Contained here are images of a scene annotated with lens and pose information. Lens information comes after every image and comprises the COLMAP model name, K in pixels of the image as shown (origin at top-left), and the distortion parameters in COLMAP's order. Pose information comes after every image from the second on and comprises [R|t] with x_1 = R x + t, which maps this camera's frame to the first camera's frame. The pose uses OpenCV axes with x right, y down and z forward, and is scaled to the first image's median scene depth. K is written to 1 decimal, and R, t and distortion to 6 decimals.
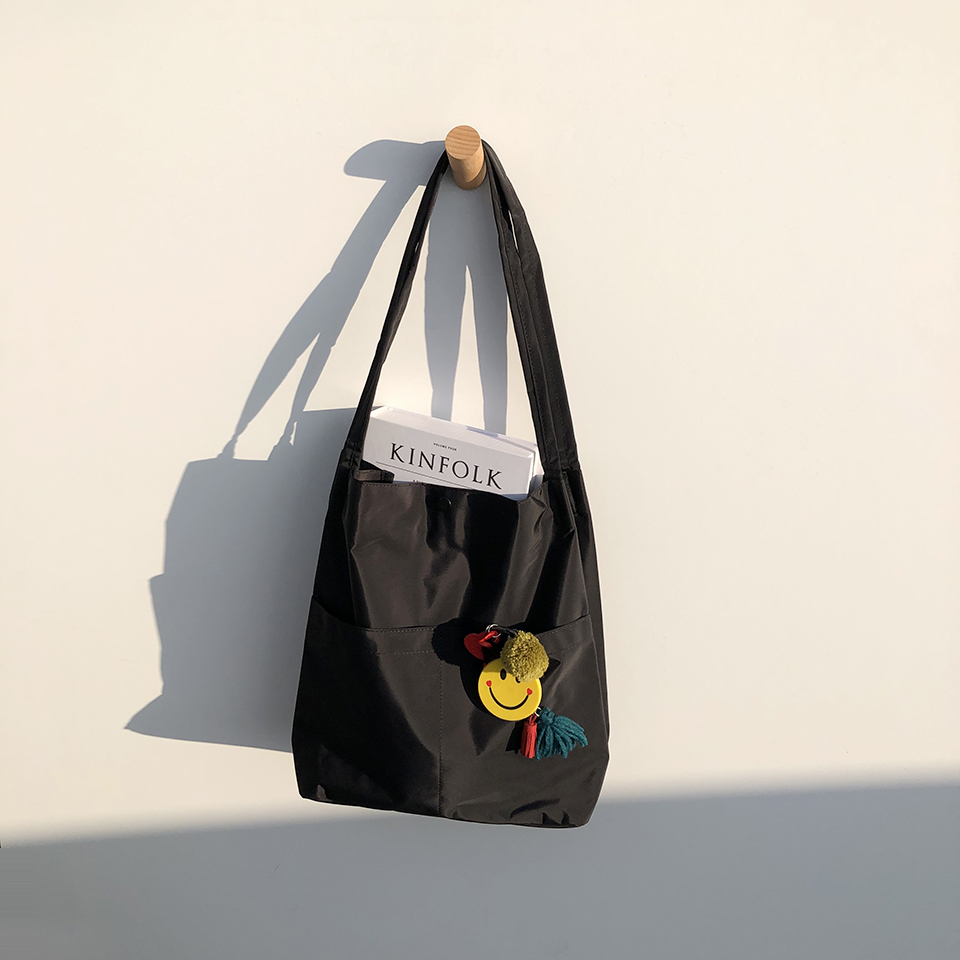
lens RADIAL K [[978.4, 0, 475.9], [0, 978.4, 460.2], [0, 0, 1]] dist [0.022371, -0.004836]
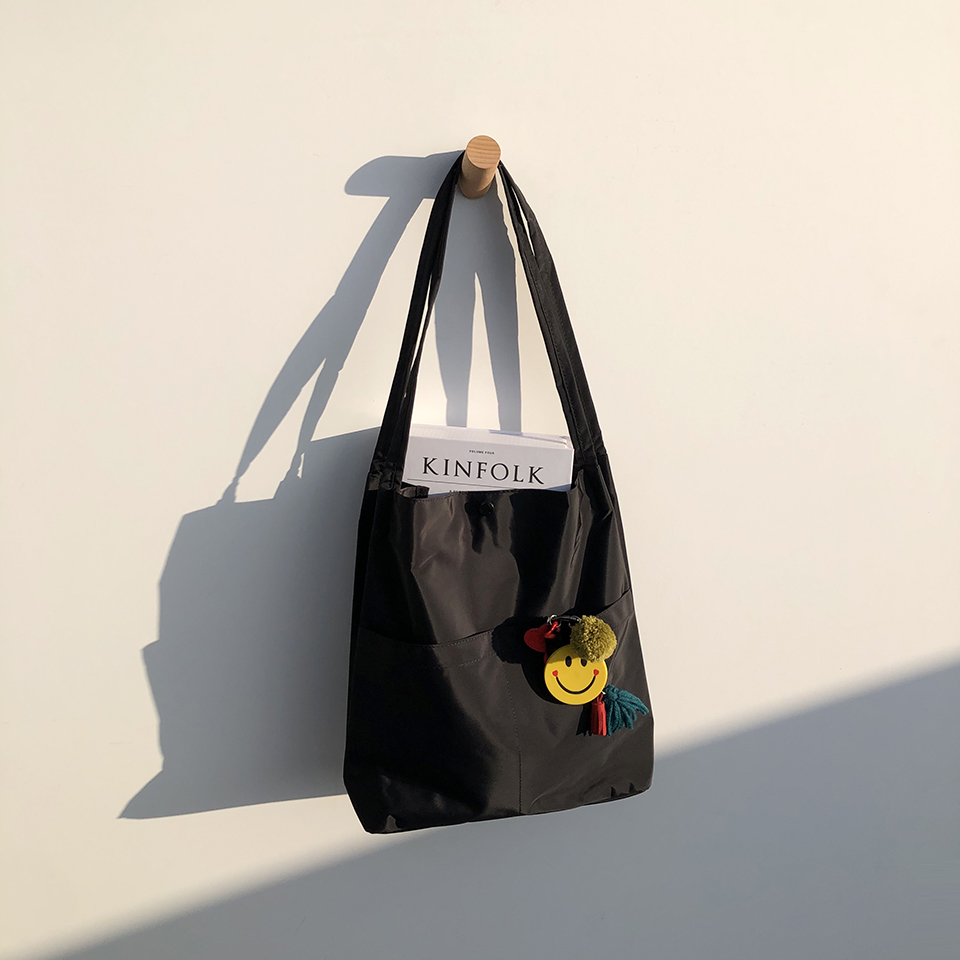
lens RADIAL K [[978.4, 0, 475.9], [0, 978.4, 460.2], [0, 0, 1]] dist [0.022371, -0.004836]
pose [[0.952920, -0.156197, 0.259896, -0.295829], [0.159282, 0.987189, 0.009283, -0.015442], [-0.258016, 0.032550, 0.965592, 0.022596]]
